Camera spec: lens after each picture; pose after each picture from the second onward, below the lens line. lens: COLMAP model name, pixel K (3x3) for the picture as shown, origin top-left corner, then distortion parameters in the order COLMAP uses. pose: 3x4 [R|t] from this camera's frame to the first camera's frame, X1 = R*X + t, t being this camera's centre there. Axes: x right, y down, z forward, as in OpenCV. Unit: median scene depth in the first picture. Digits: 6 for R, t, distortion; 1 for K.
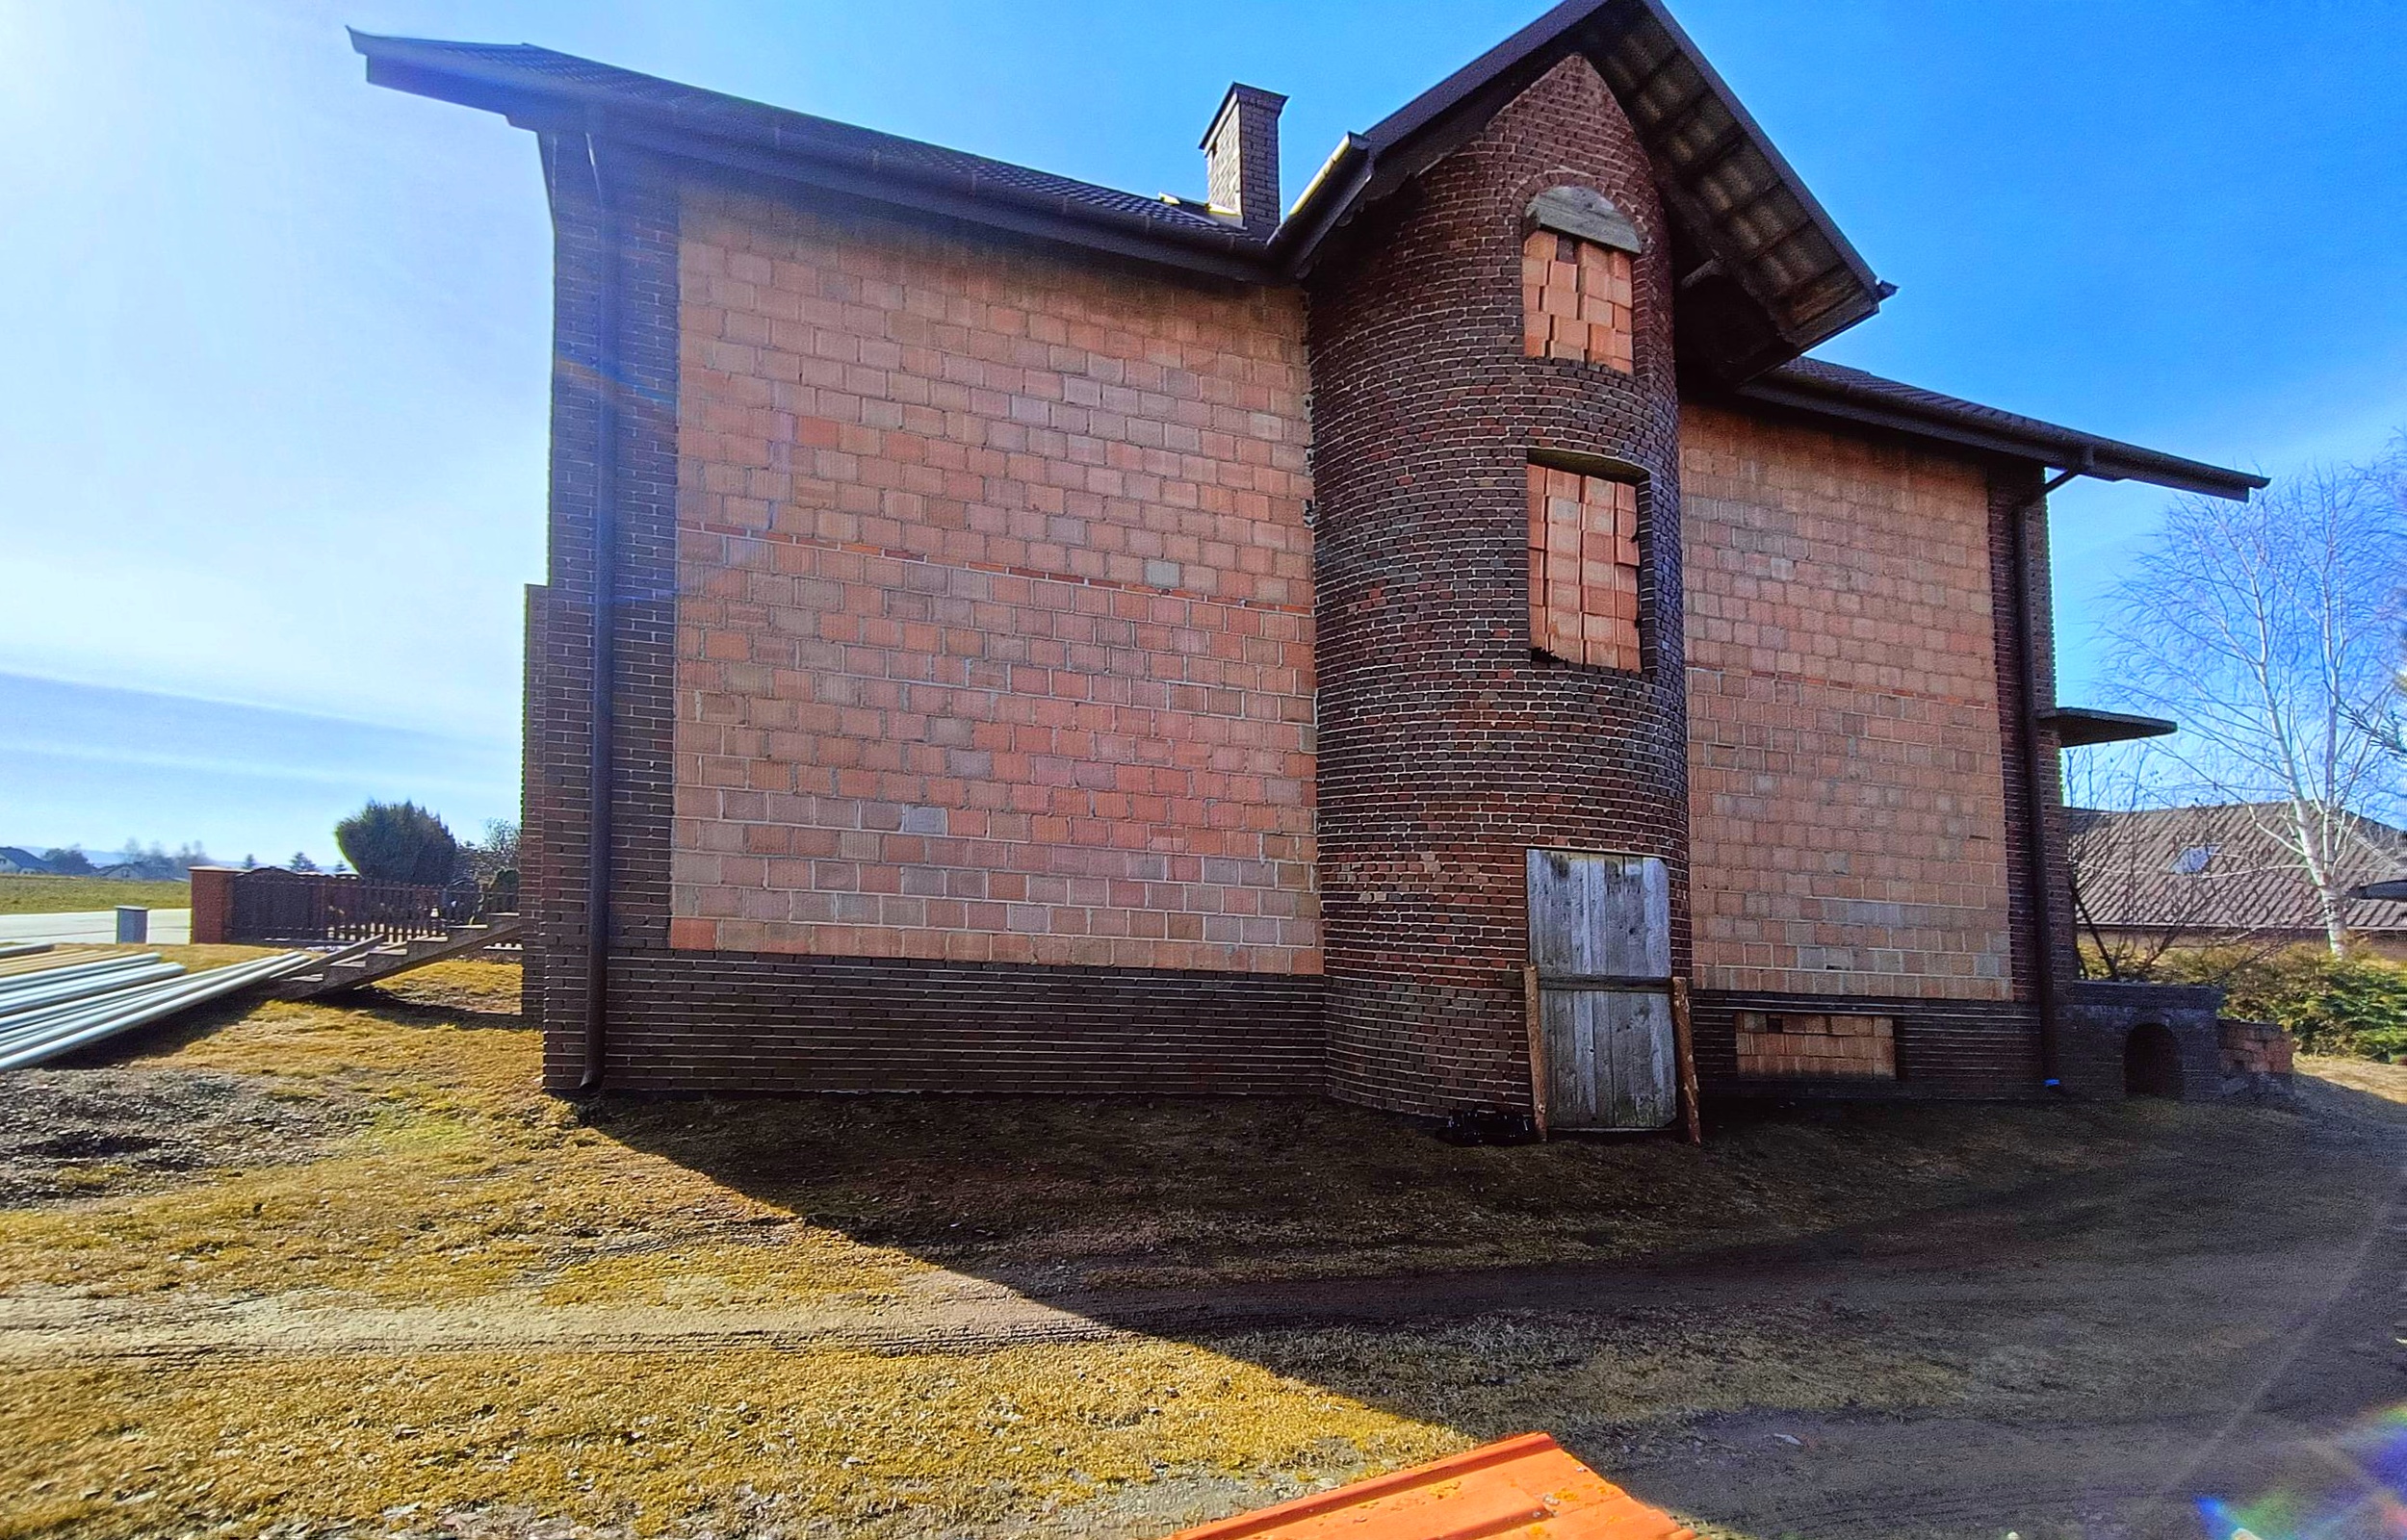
lens RADIAL K [[1106.1, 0, 1216.9], [0, 1106.1, 809.9], [0, 0, 1]] dist [0.000694, 0.000229]
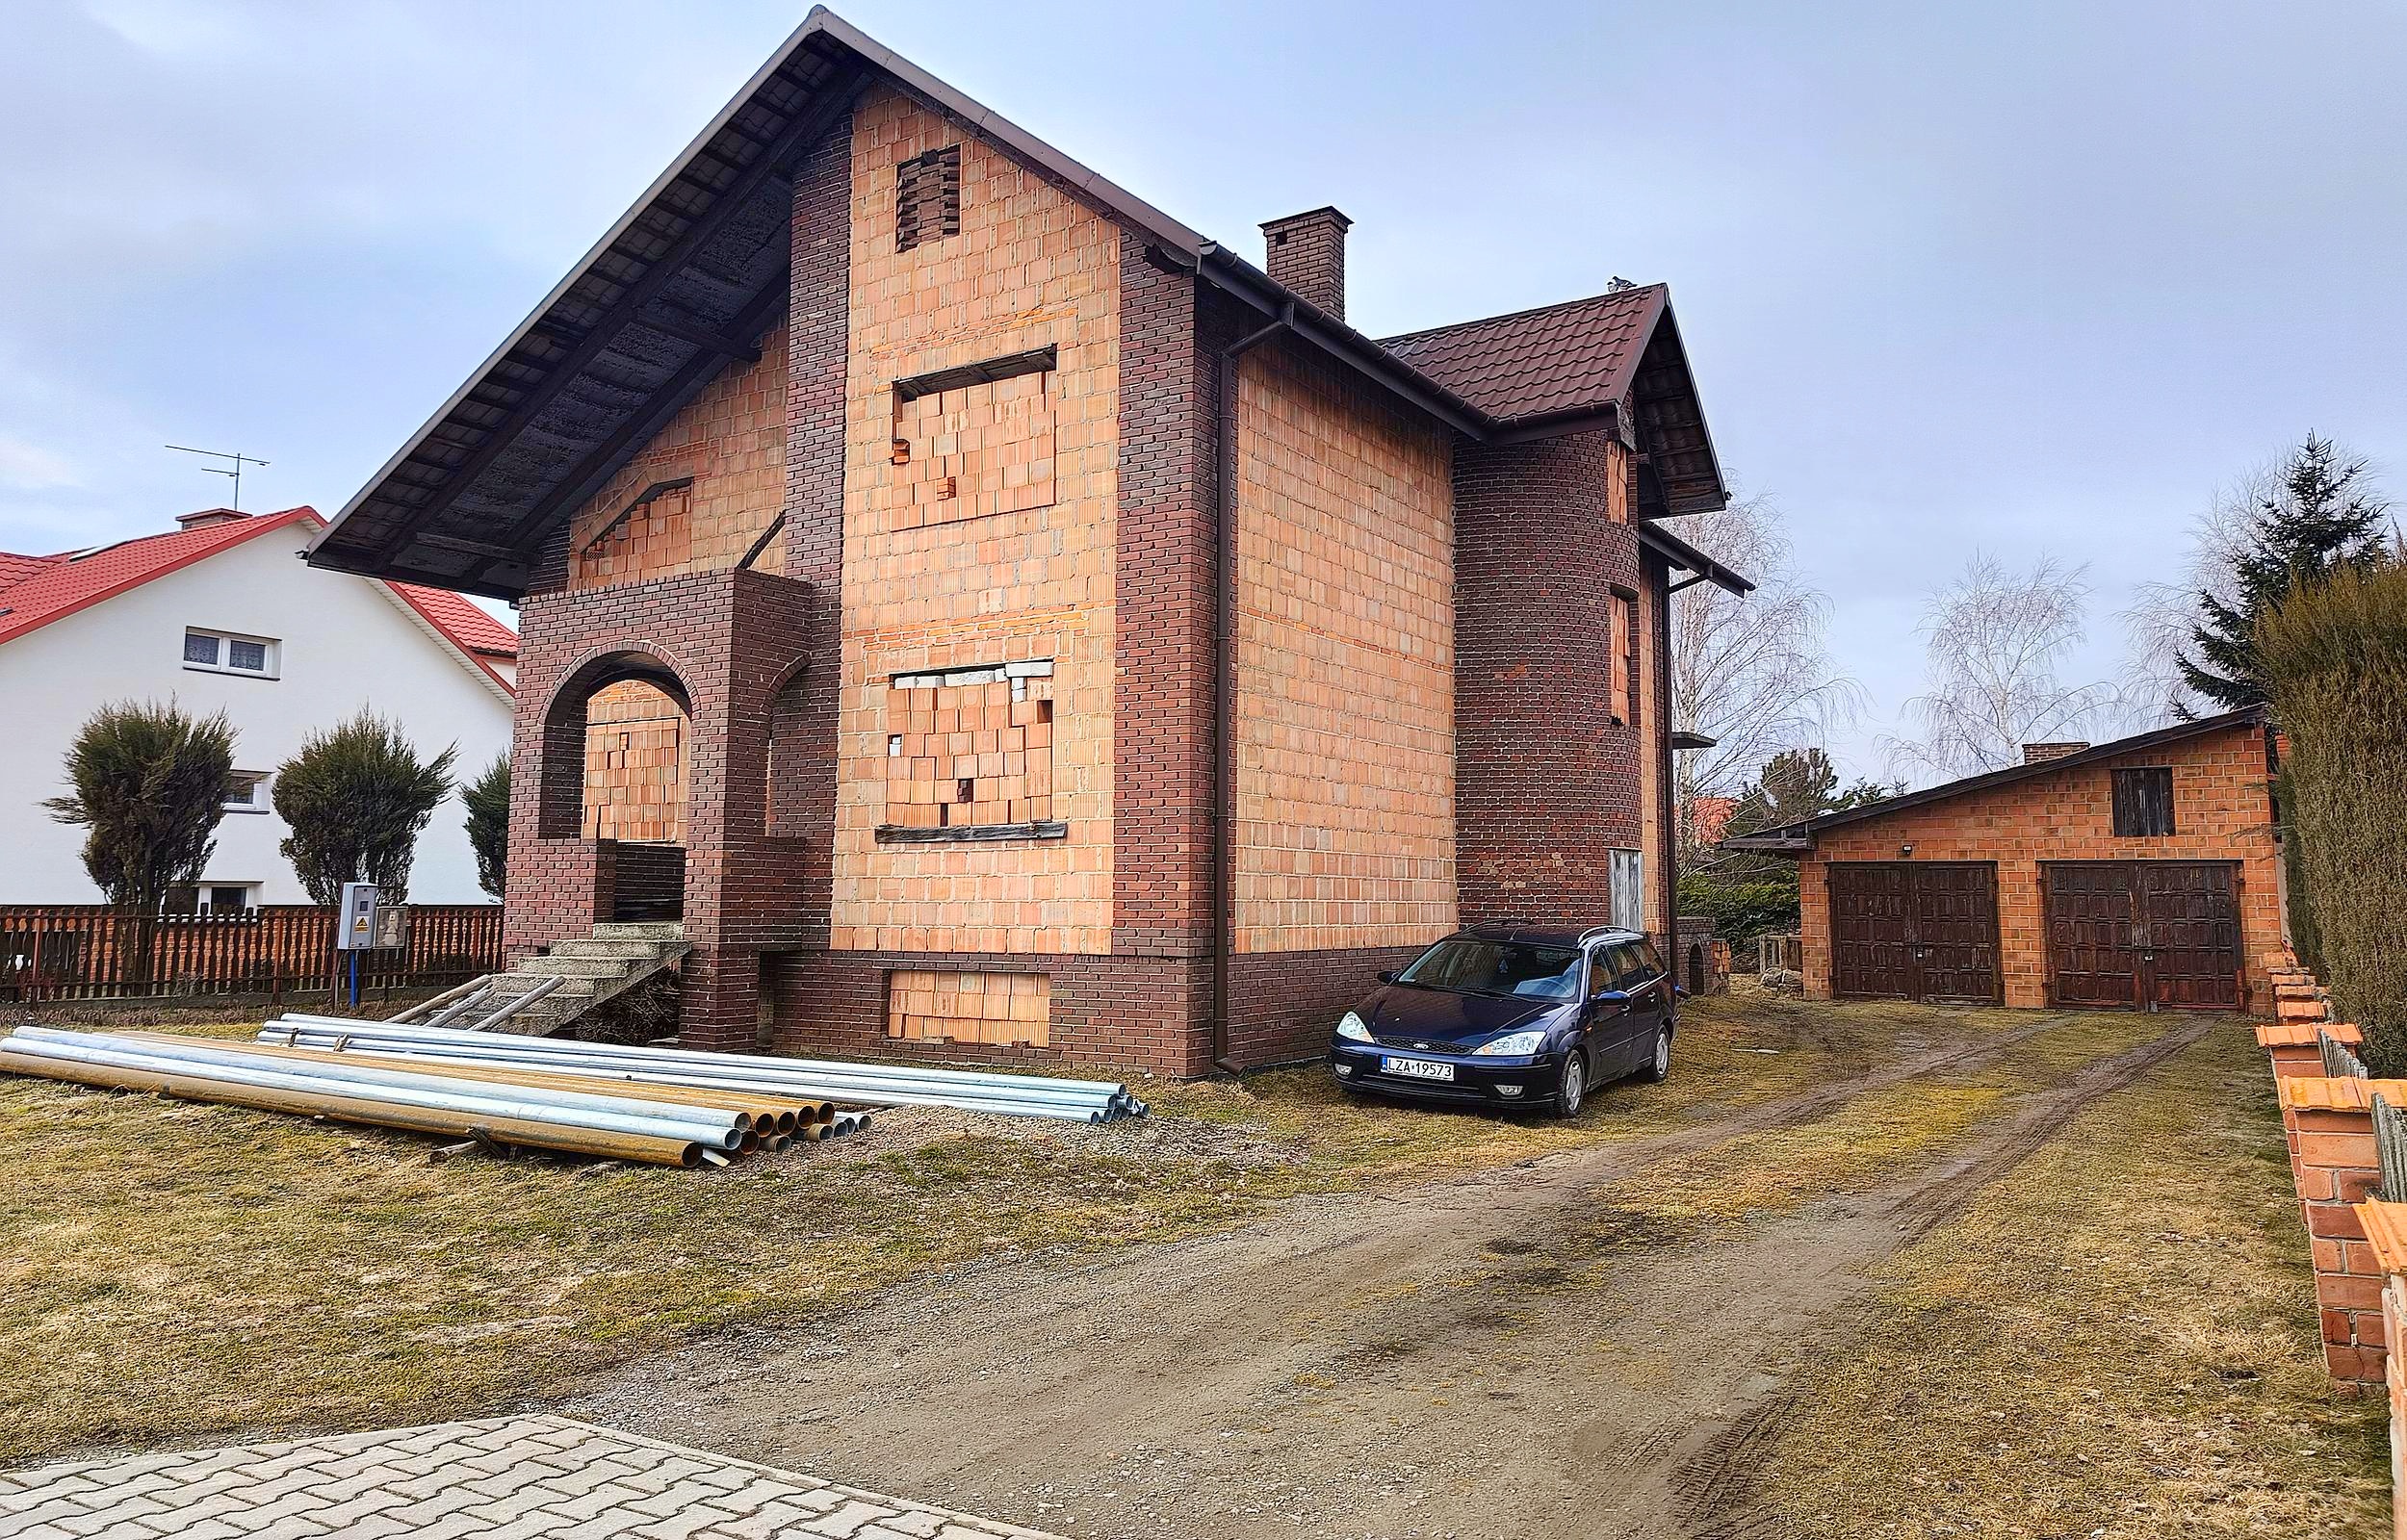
lens RADIAL K [[1614.4, 0, 1159.4], [0, 1614.4, 712.8], [0, 0, 1]] dist [0.037047, -0.039415]
pose [[0.773511, 0.023986, 0.633329, -1.530206], [-0.025484, 0.999653, -0.006734, -0.115570], [-0.633270, -0.010931, 0.773853, -0.304929]]
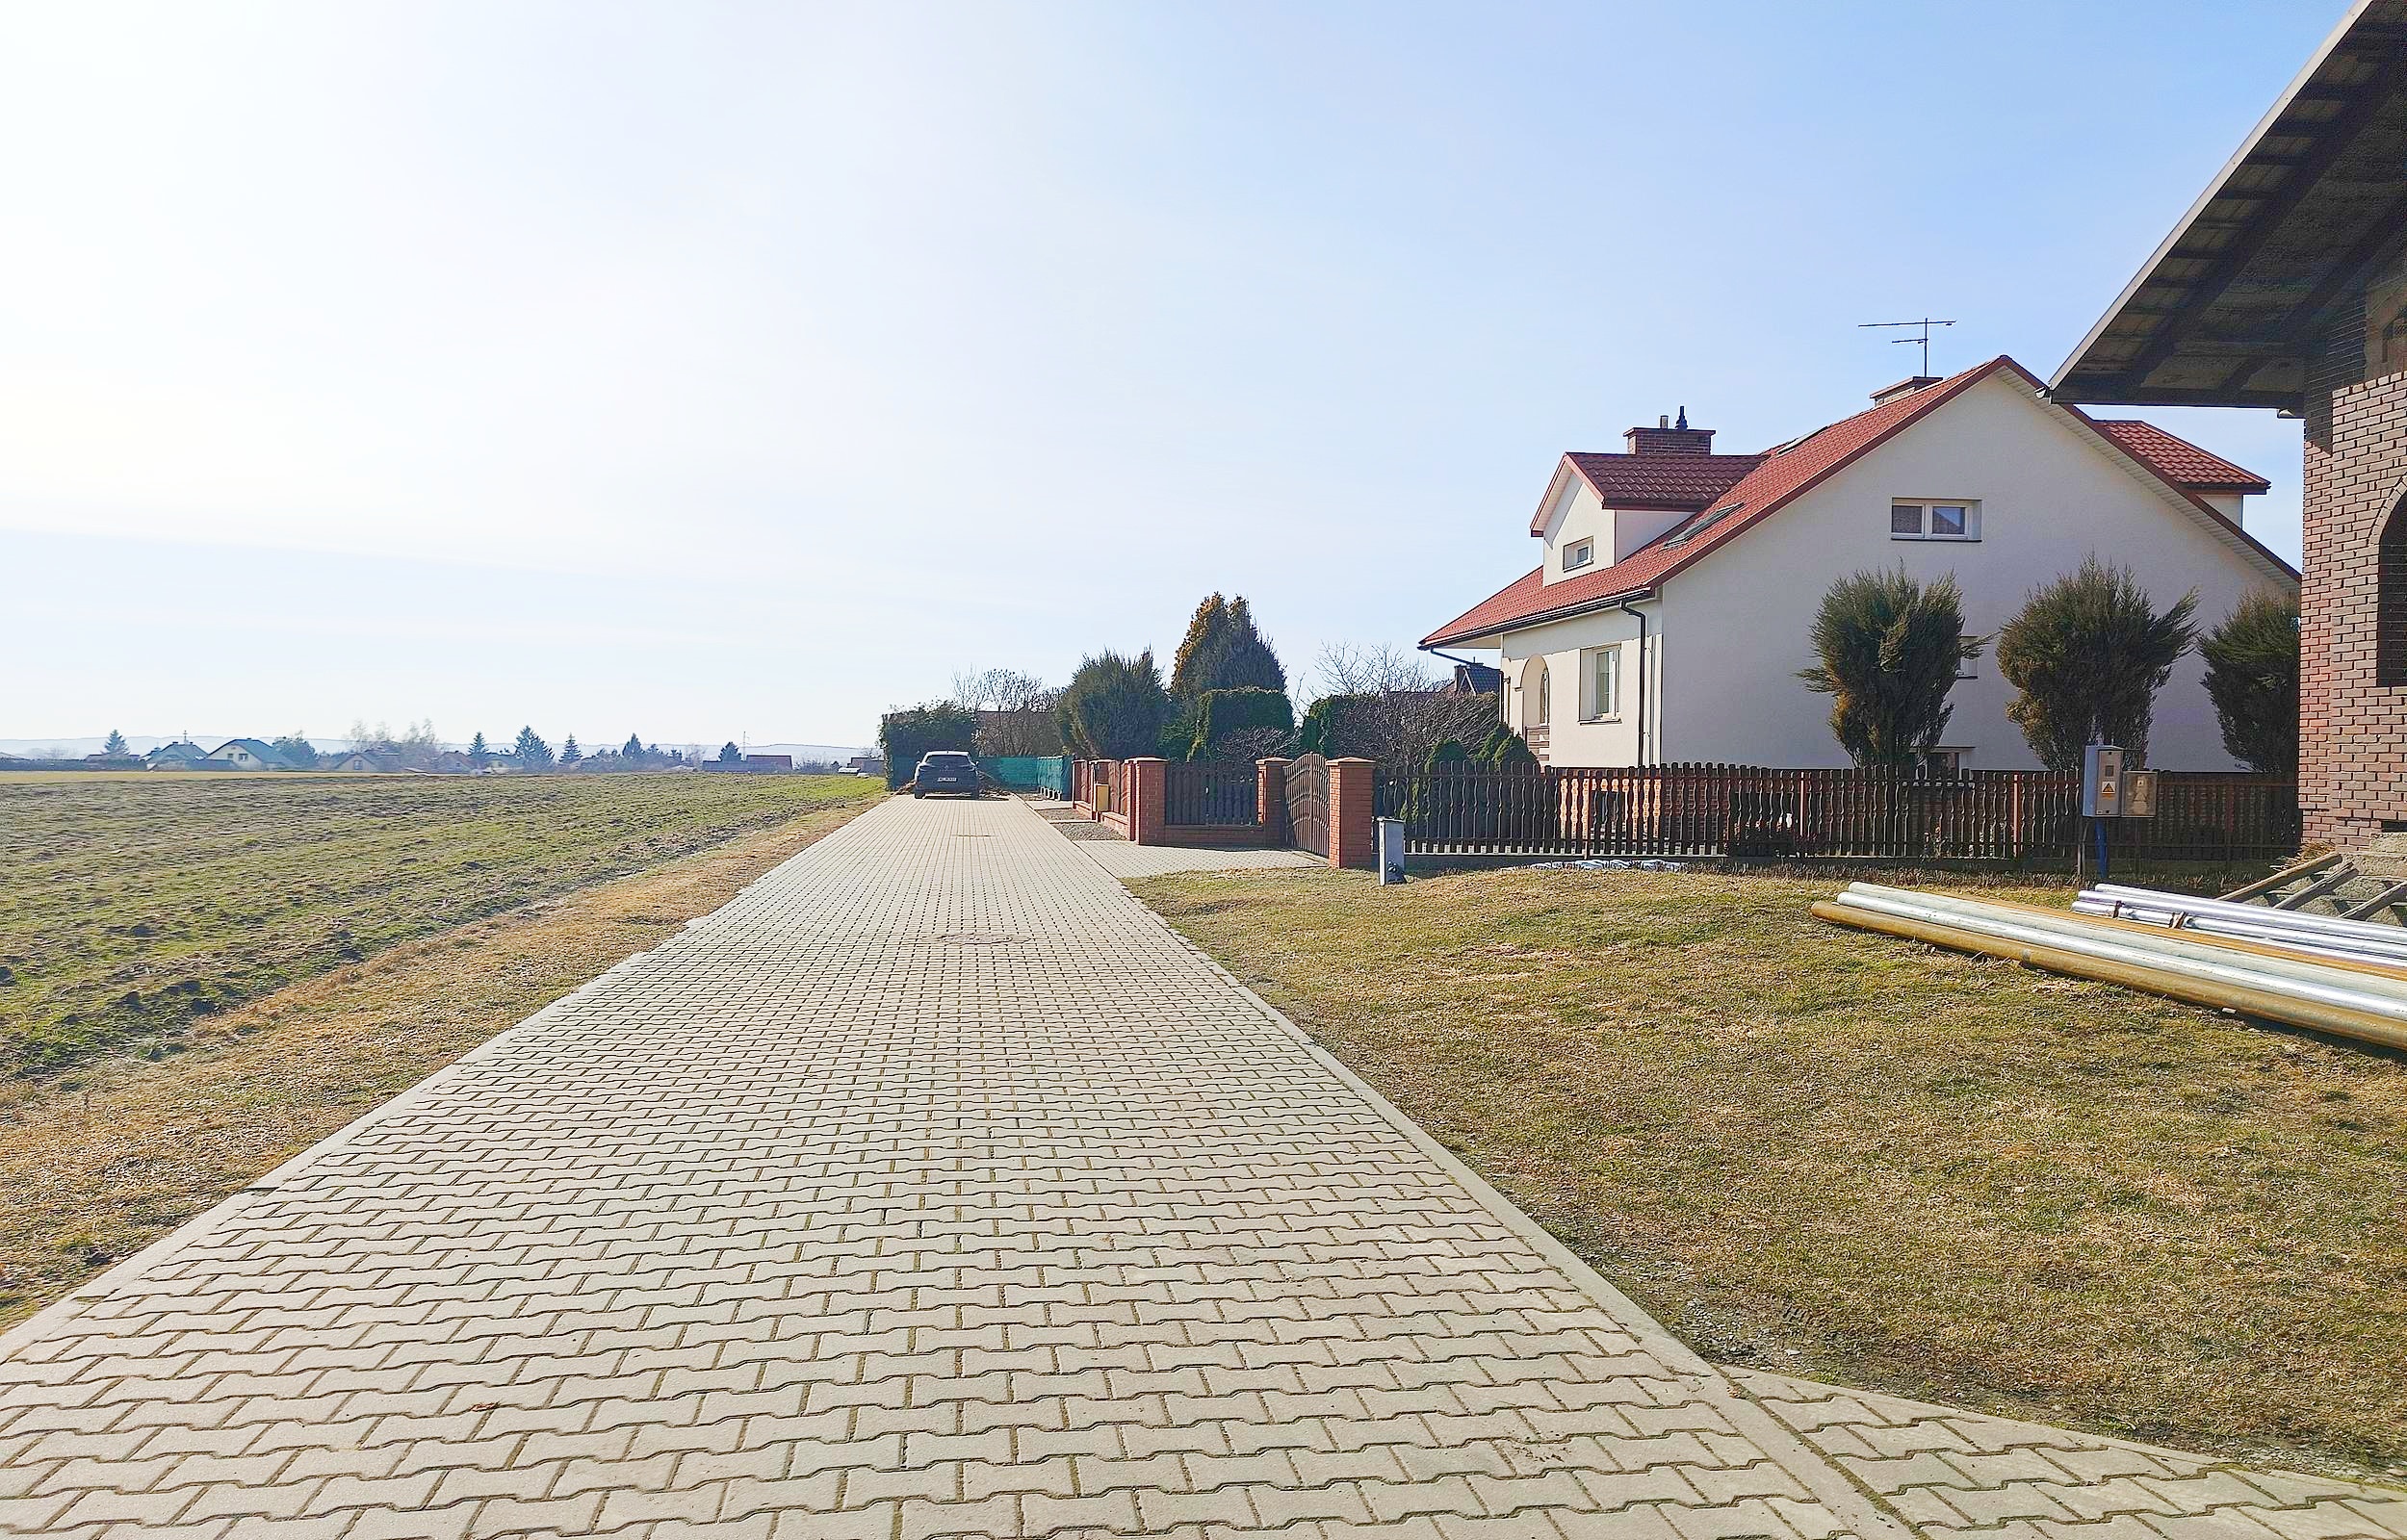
lens RADIAL K [[1614.4, 0, 1221.0], [0, 1614.4, 773.4], [0, 0, 1]] dist [0.037047, -0.039415]
pose [[0.975985, -0.046526, -0.212811, -1.628104], [0.067063, 0.993652, 0.090323, -0.094111], [0.207258, -0.102426, 0.972910, -0.112095]]
